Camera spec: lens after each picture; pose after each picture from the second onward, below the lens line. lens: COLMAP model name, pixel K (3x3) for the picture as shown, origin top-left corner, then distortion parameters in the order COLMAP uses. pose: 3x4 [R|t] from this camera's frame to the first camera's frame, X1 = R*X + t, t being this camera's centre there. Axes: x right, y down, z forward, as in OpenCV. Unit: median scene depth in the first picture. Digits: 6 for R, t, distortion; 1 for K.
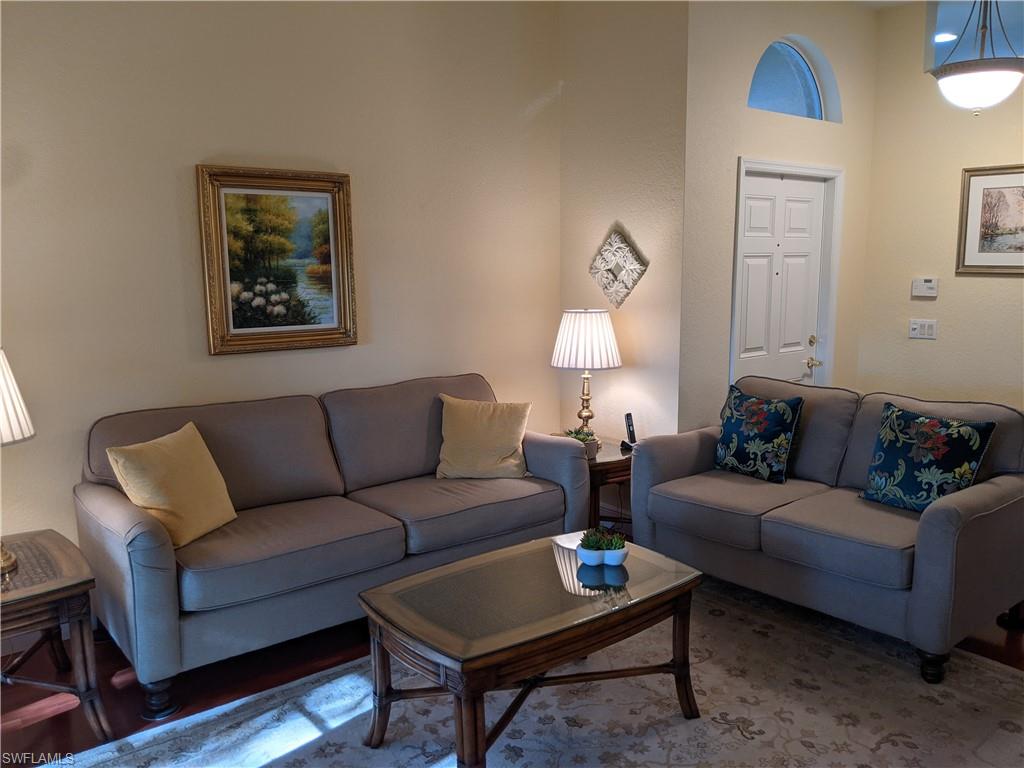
lens RADIAL K [[813.1, 0, 514.1], [0, 813.1, 382.9], [0, 0, 1]] dist [0.050776, -0.050122]
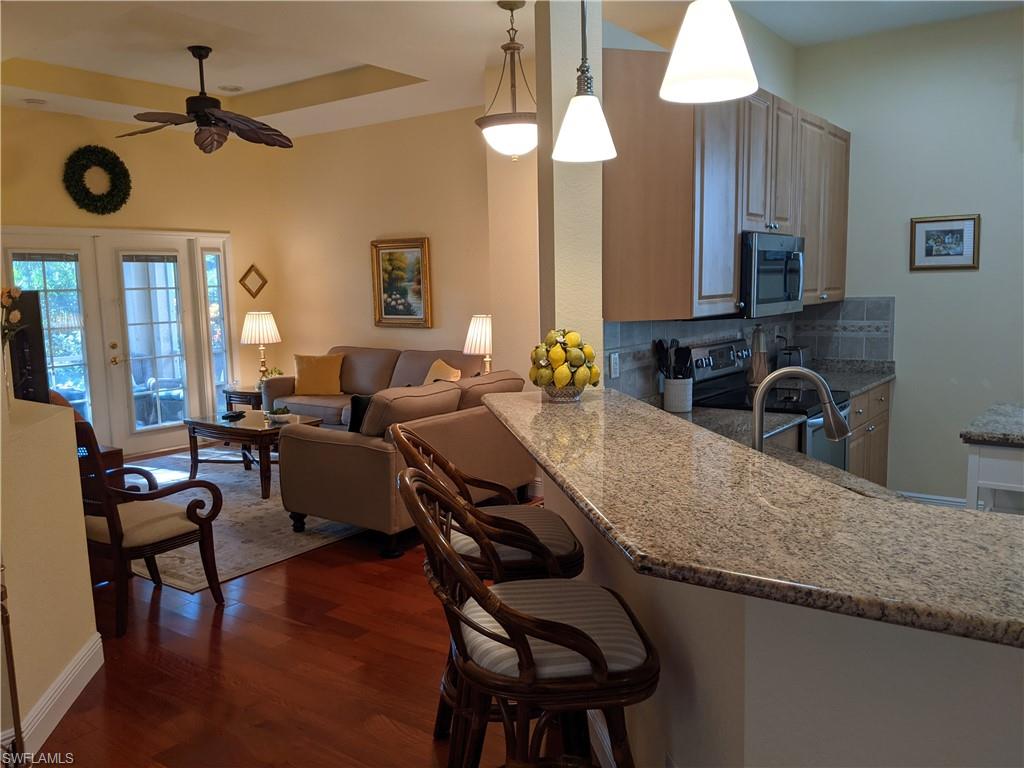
lens RADIAL K [[813.1, 0, 516.0], [0, 813.1, 380.4], [0, 0, 1]] dist [0.050776, -0.050122]
pose [[0.266873, 0.120313, -0.956192, 1.752155], [-0.125532, 0.988064, 0.089287, -0.127399], [0.955521, 0.096205, 0.278791, 0.729252]]
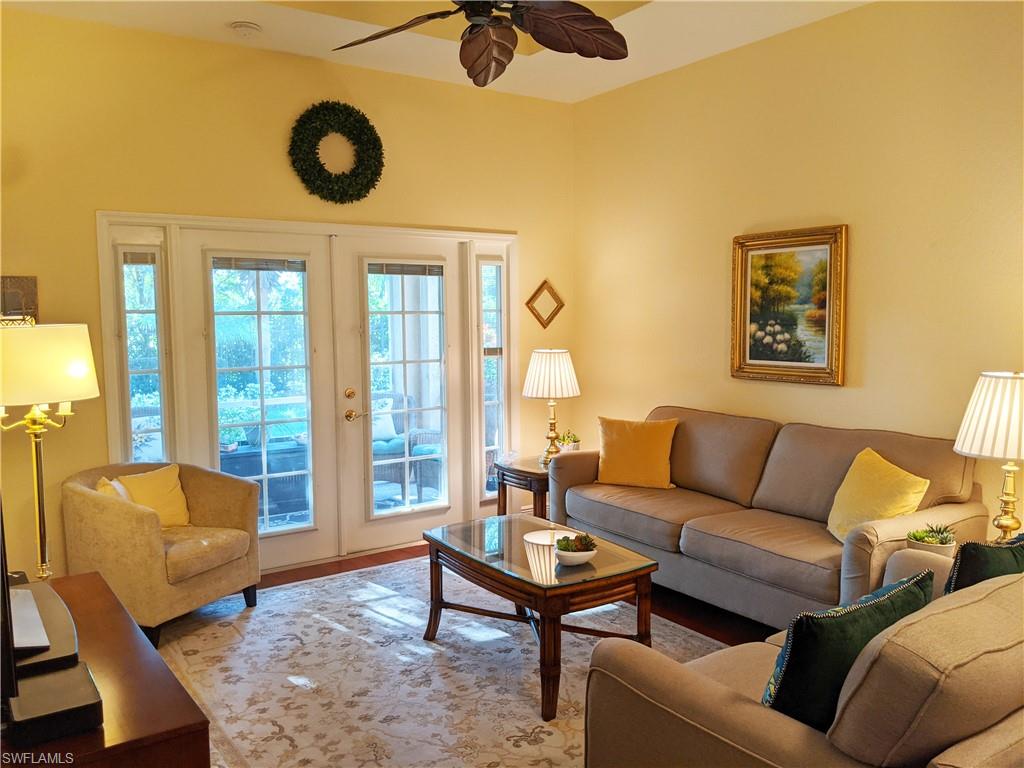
lens RADIAL K [[813.1, 0, 519.6], [0, 813.1, 393.6], [0, 0, 1]] dist [0.050776, -0.050122]
pose [[-0.068278, 0.107313, -0.991878, 0.926683], [-0.137632, 0.983679, 0.115900, -0.109240], [0.988127, 0.144428, -0.052394, 0.697601]]
